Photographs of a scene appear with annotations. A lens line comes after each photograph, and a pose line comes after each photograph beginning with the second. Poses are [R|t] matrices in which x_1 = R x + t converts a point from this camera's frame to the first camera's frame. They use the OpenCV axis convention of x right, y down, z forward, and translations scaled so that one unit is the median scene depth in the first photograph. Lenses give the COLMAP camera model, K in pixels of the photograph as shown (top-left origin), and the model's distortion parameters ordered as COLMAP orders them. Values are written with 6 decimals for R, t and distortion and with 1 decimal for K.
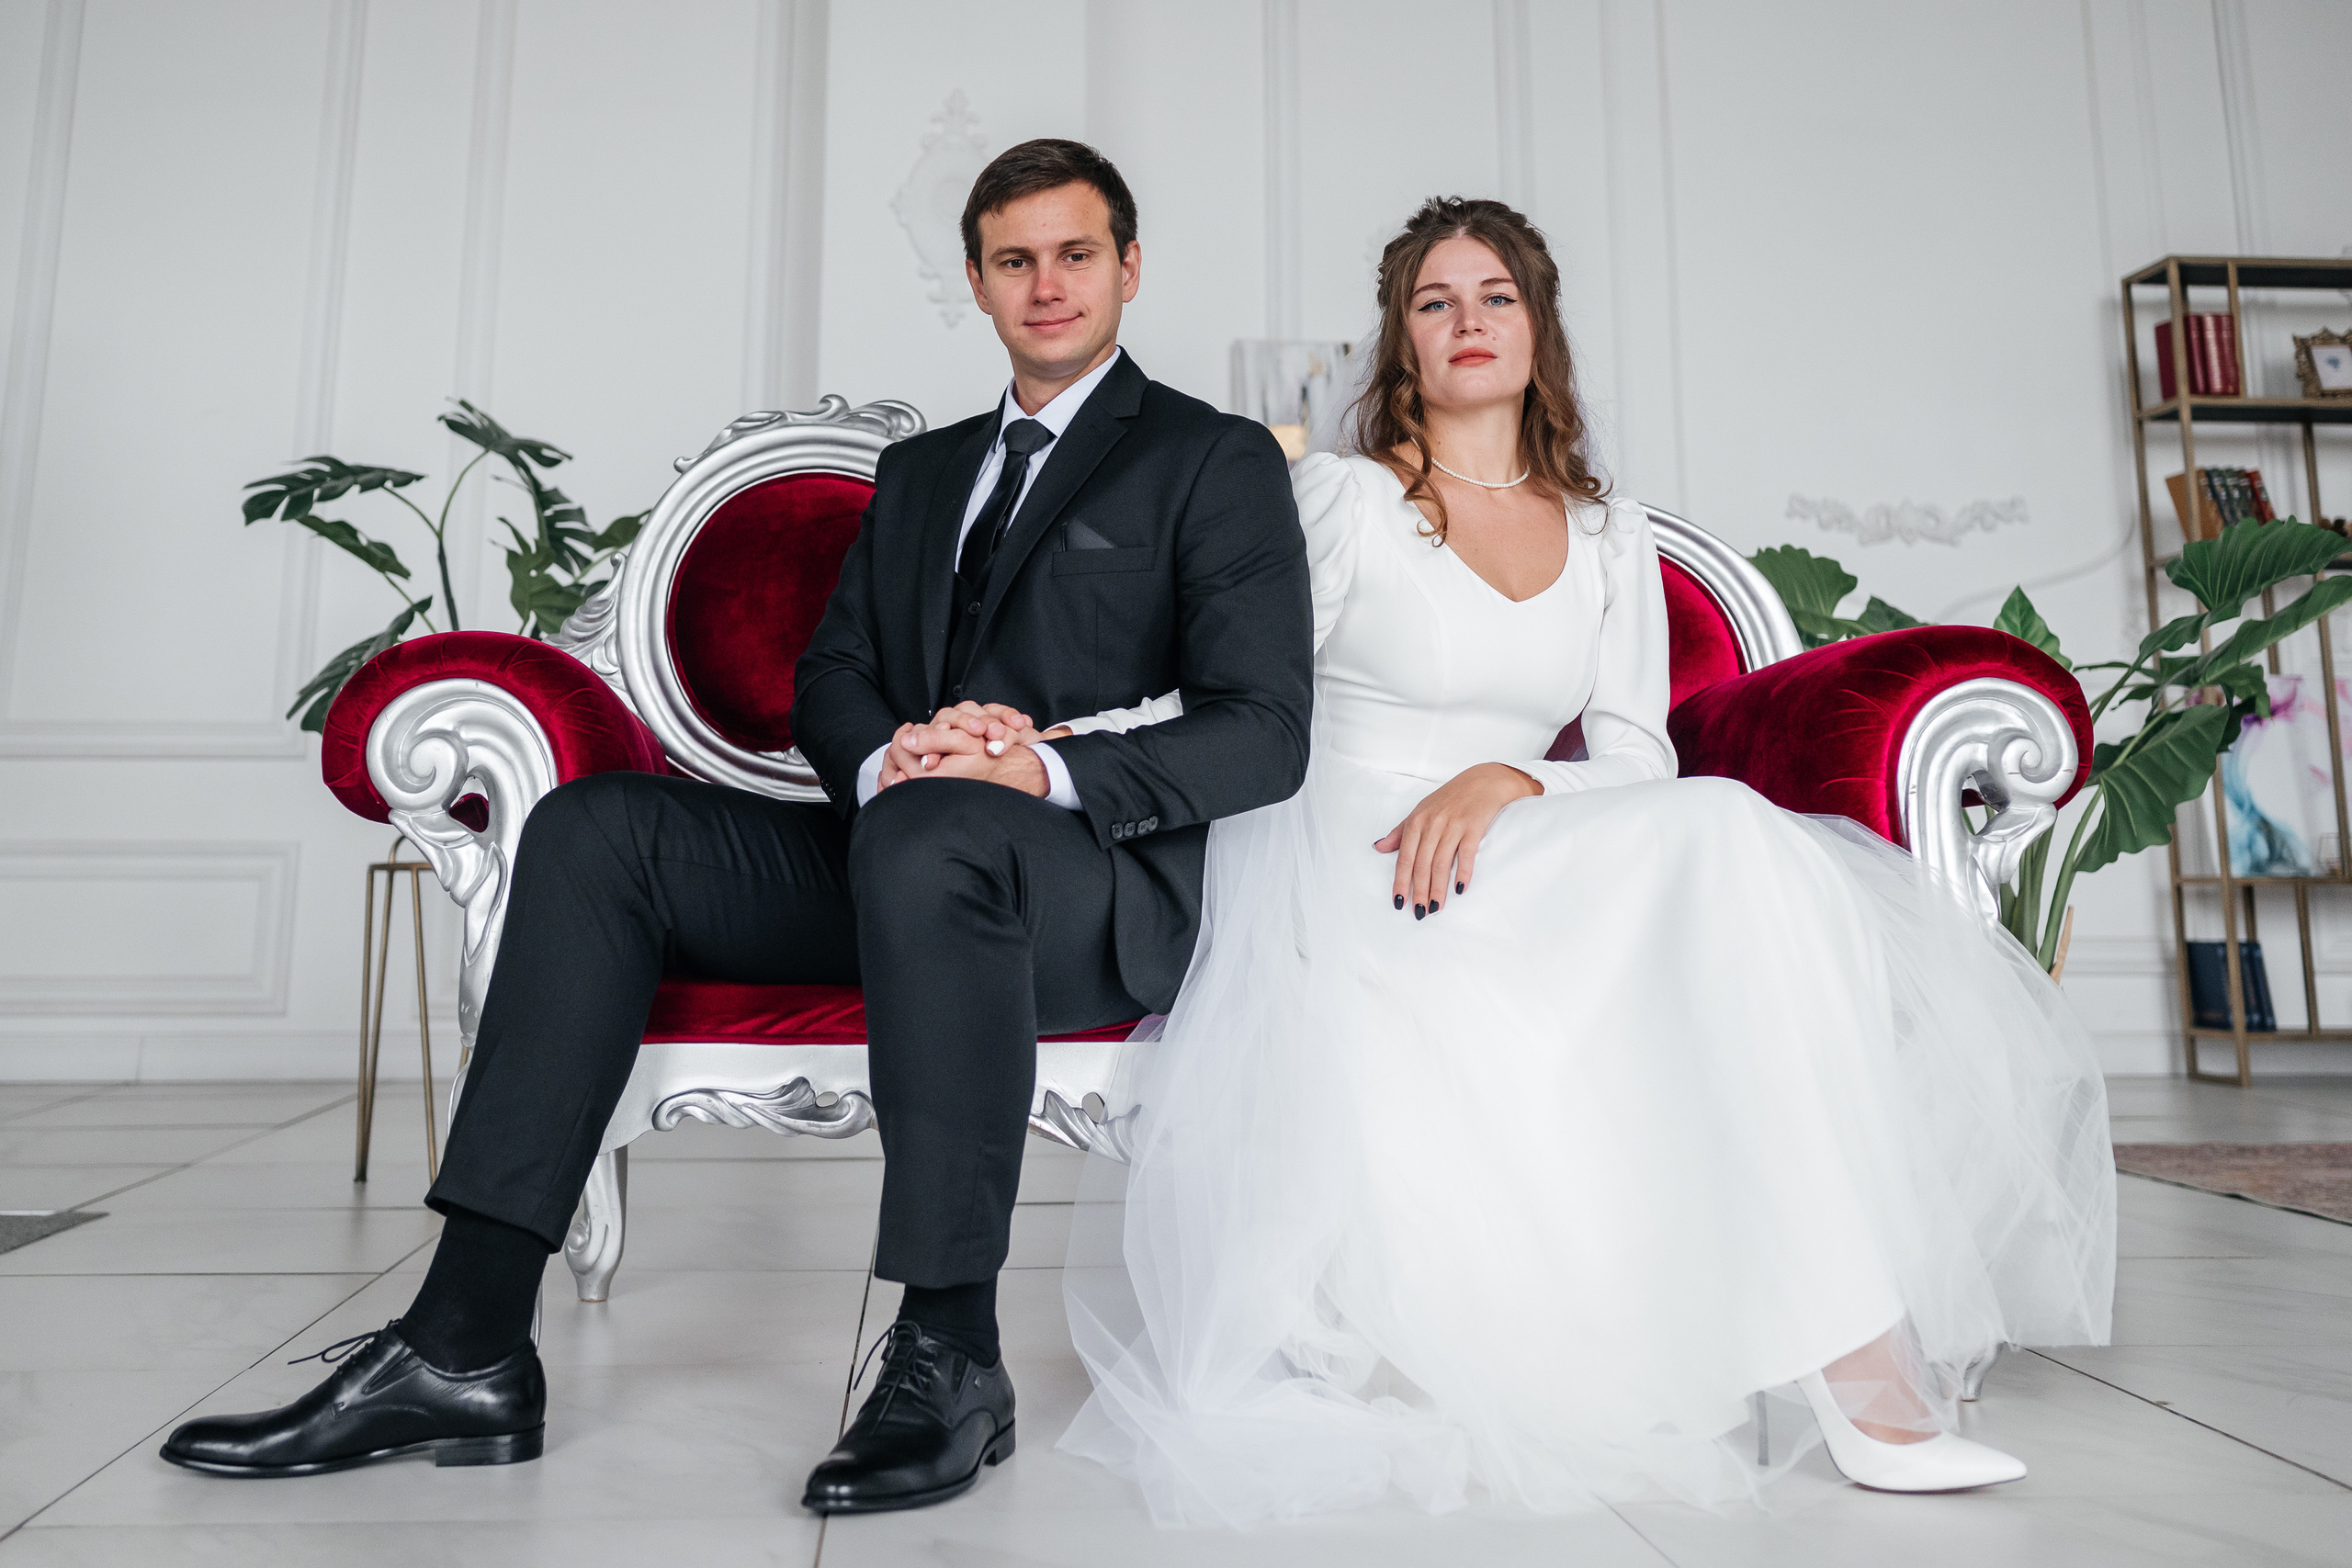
lens RADIAL K [[2424.0, 0, 1172.0], [0, 2424.0, 374.2], [0, 0, 1]] dist [-0.000370, 0.012745]
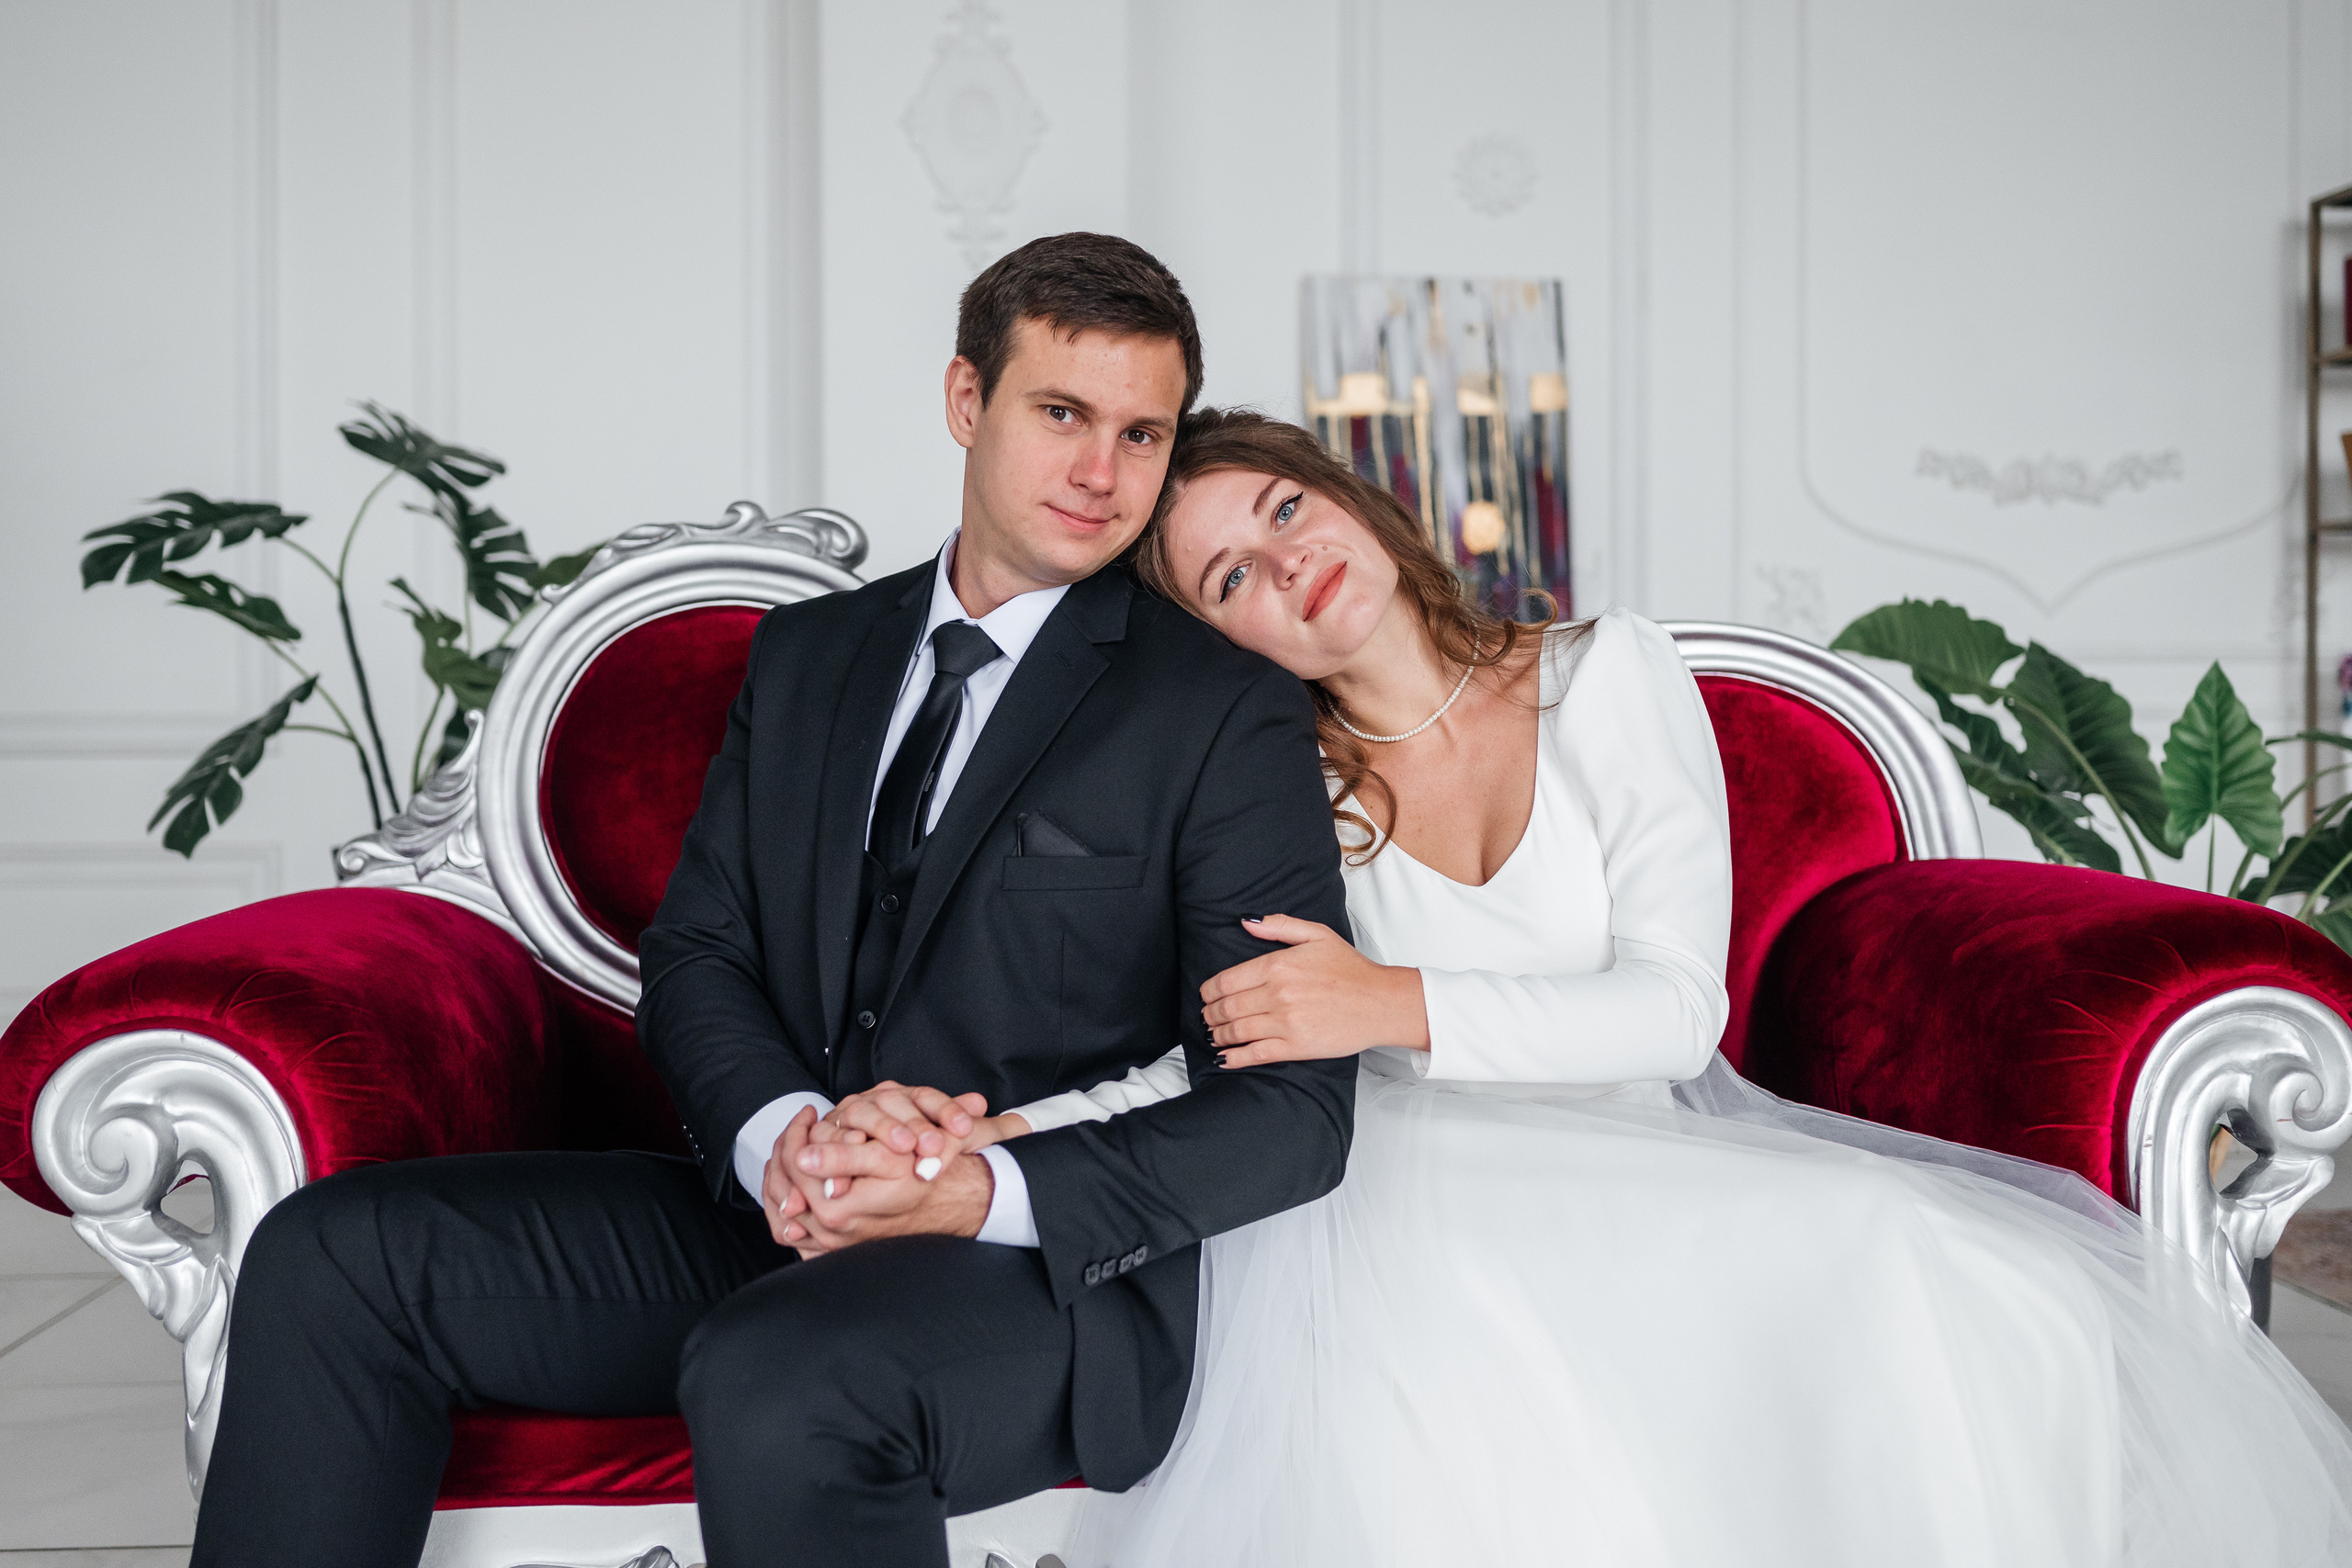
lens RADIAL K [[2377.6, 0, 1301.3], [0, 2377.6, 774.5], [0, 0, 1]] dist [0.001286, 0.006224]
pose [[0.999912, -0.003123, 0.012885, 0.020954], [-0.000001, 0.971842, 0.235632, -0.065216], [-0.013258, -0.235611, 0.971757, 0.186674]]
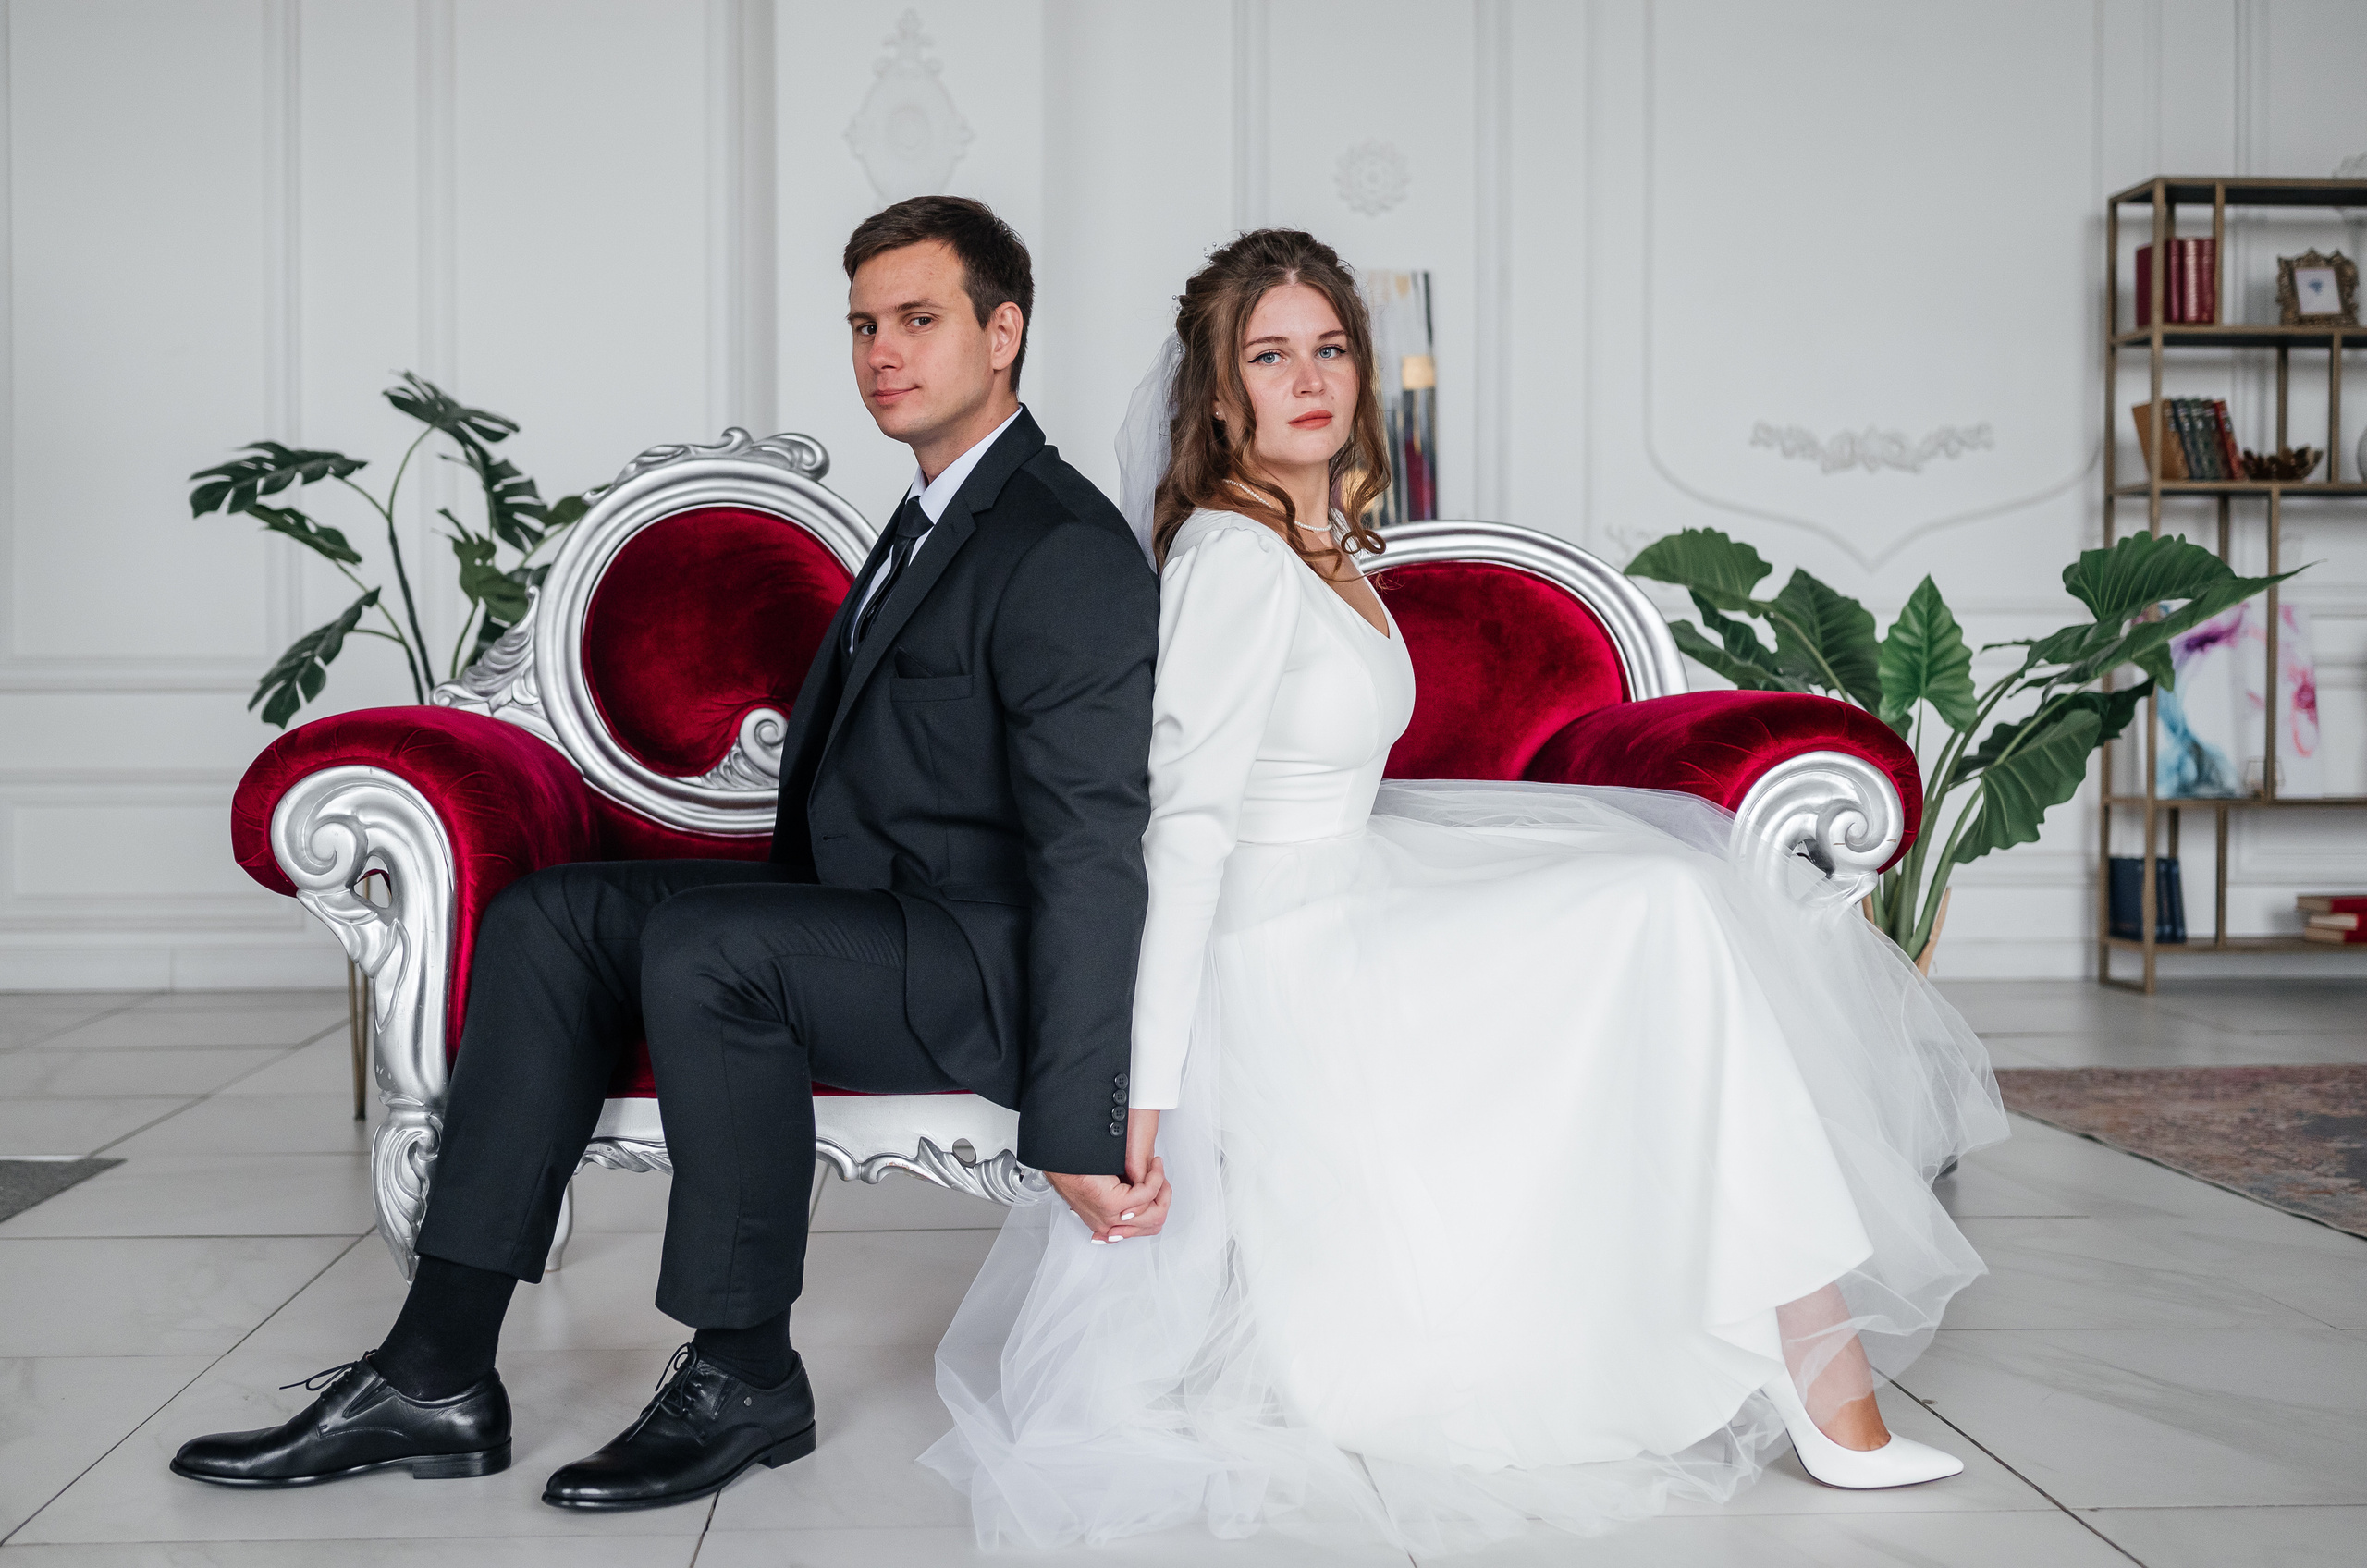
lens RADIAL K [[2396.1, 0, 1164.2], [0, 2396.1, 792.2], [0, 0, 1]] dist [-0.002356, 0.025102]
pose [[0.999866, -0.001326, -0.016321, 0.042415], [0.005170, 0.971300, 0.237801, -0.061708], [0.015537, -0.237853, 0.971177, -0.003479]]
